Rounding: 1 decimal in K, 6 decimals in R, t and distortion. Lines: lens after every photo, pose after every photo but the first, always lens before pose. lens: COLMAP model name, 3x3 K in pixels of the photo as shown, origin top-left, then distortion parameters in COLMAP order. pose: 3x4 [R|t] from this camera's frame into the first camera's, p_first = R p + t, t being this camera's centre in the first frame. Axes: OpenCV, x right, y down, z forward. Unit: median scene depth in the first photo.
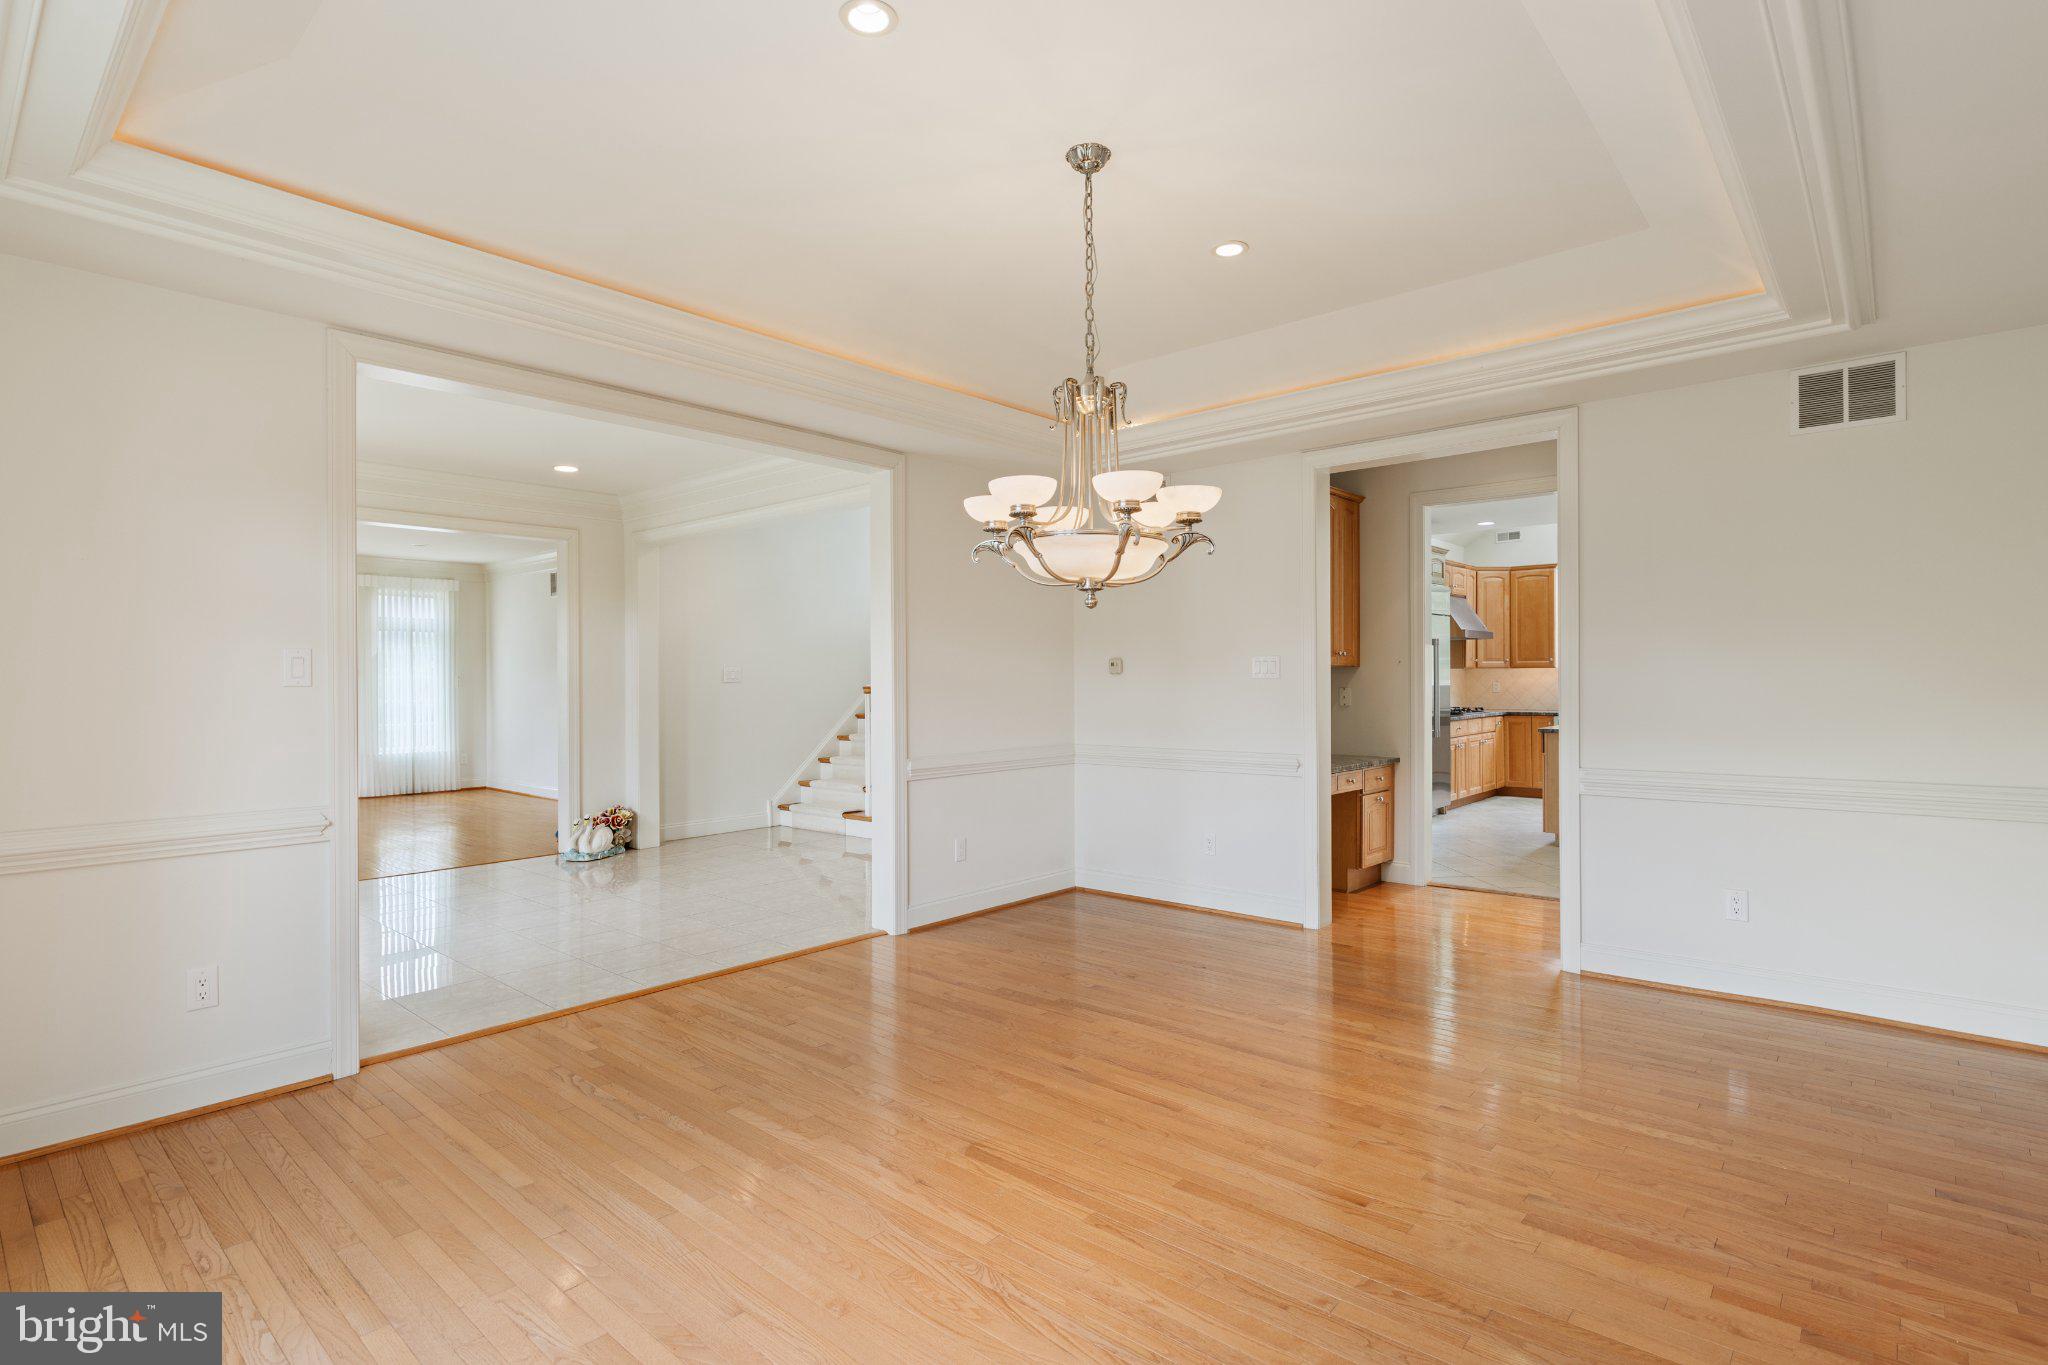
lens RADIAL K [[1006.1, 0, 1024.0], [0, 1006.1, 682.5], [0, 0, 1]] dist [-0.004693, -0.000382]
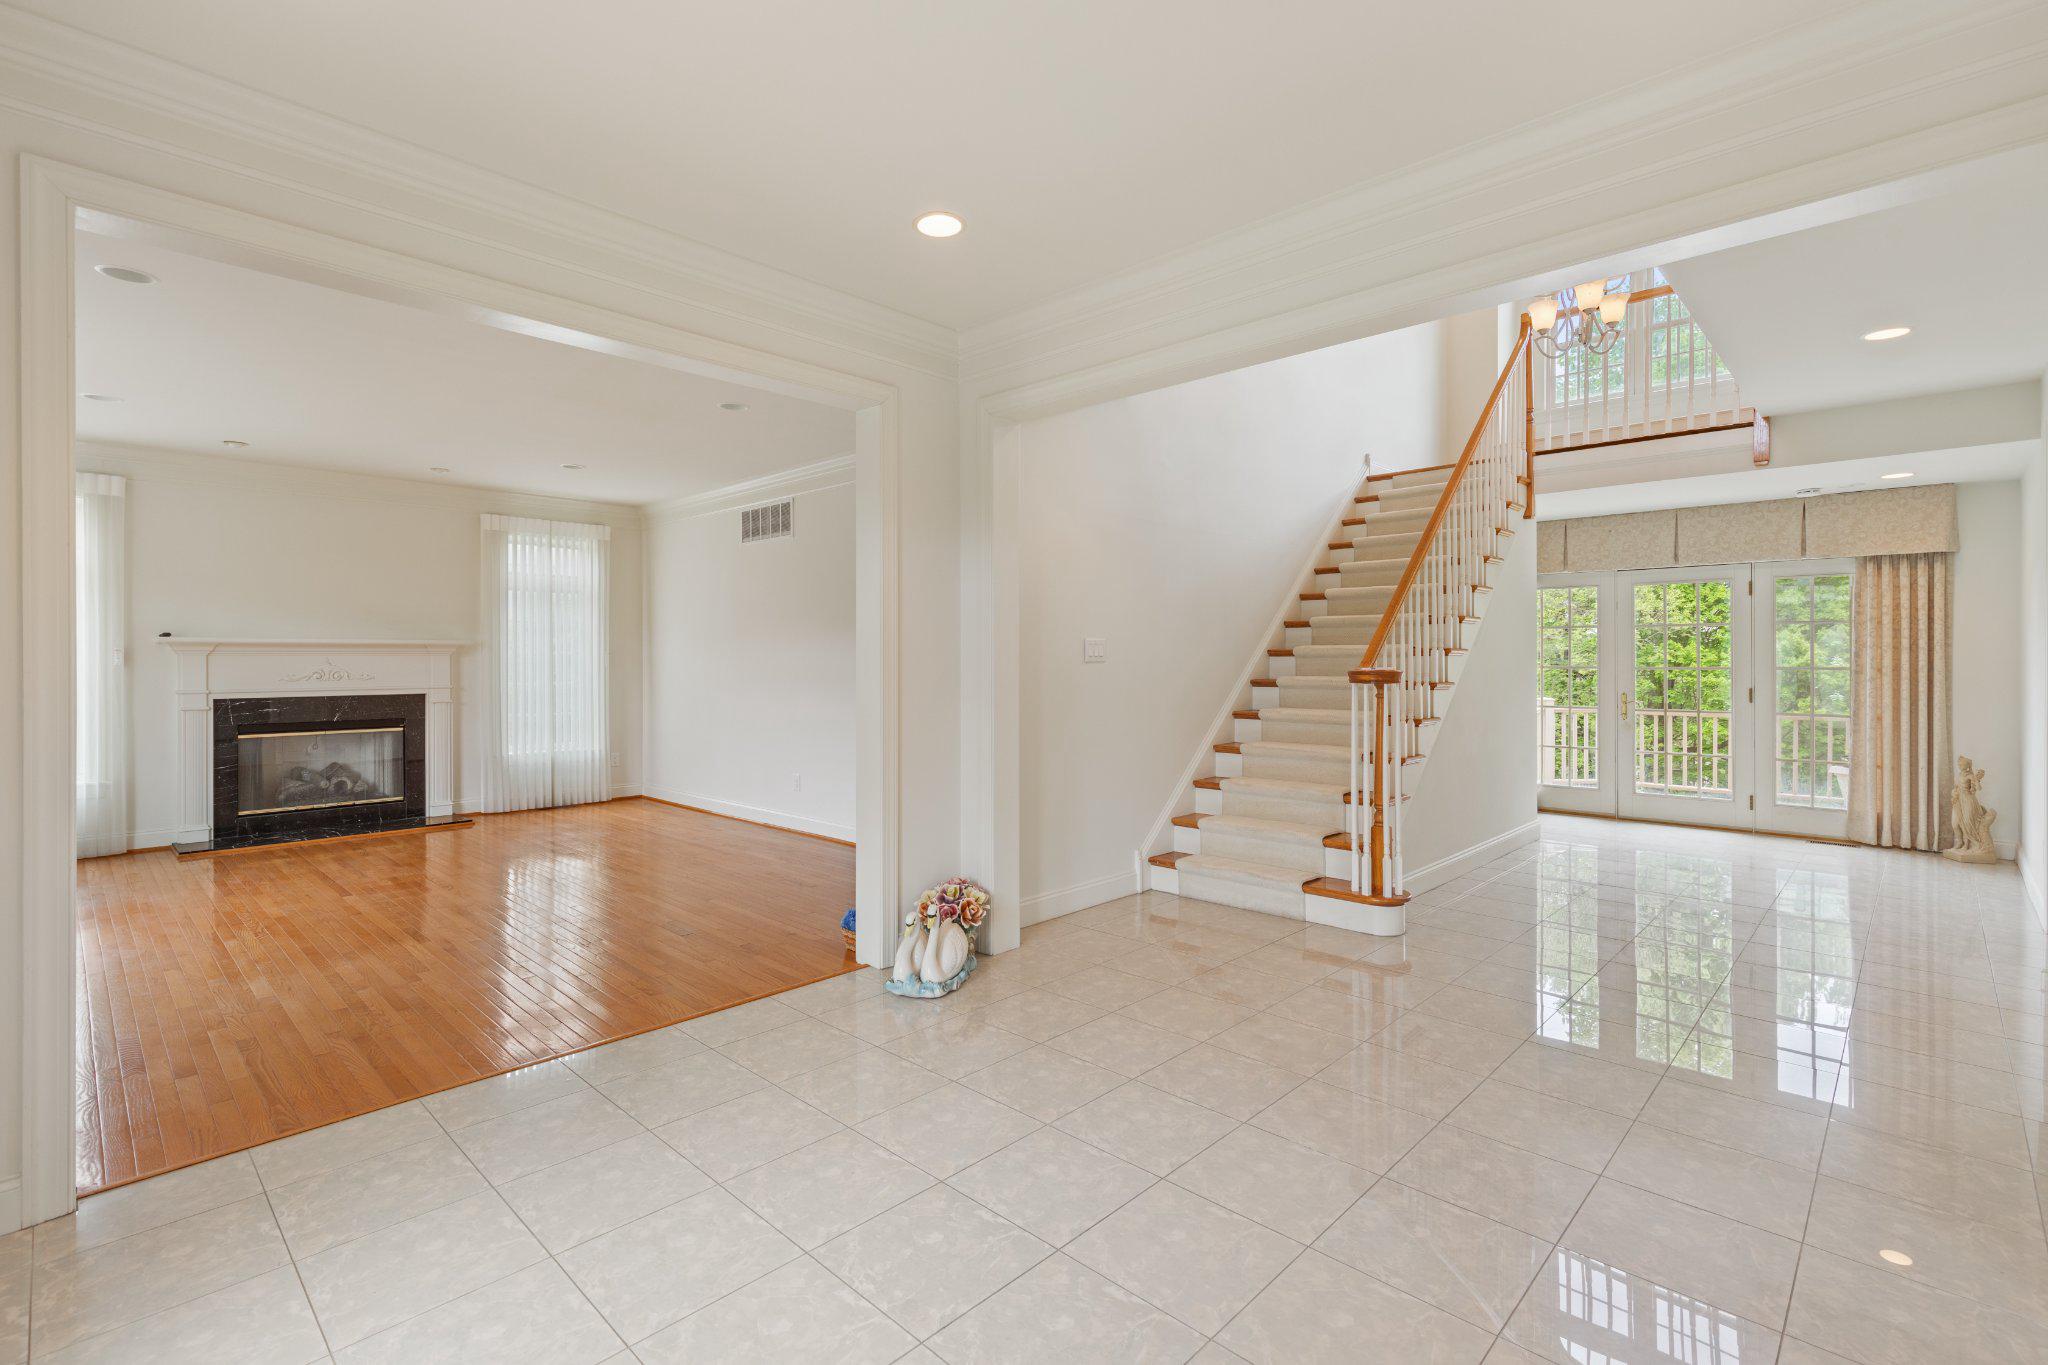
lens RADIAL K [[934.3, 0, 1029.8], [0, 934.3, 671.0], [0, 0, 1]] dist [0.000071, -0.000455]
pose [[0.999299, 0.008530, -0.036440, -0.301703], [-0.008404, 0.999958, 0.003610, 0.003650], [0.036469, -0.003301, 0.999329, 0.417456]]
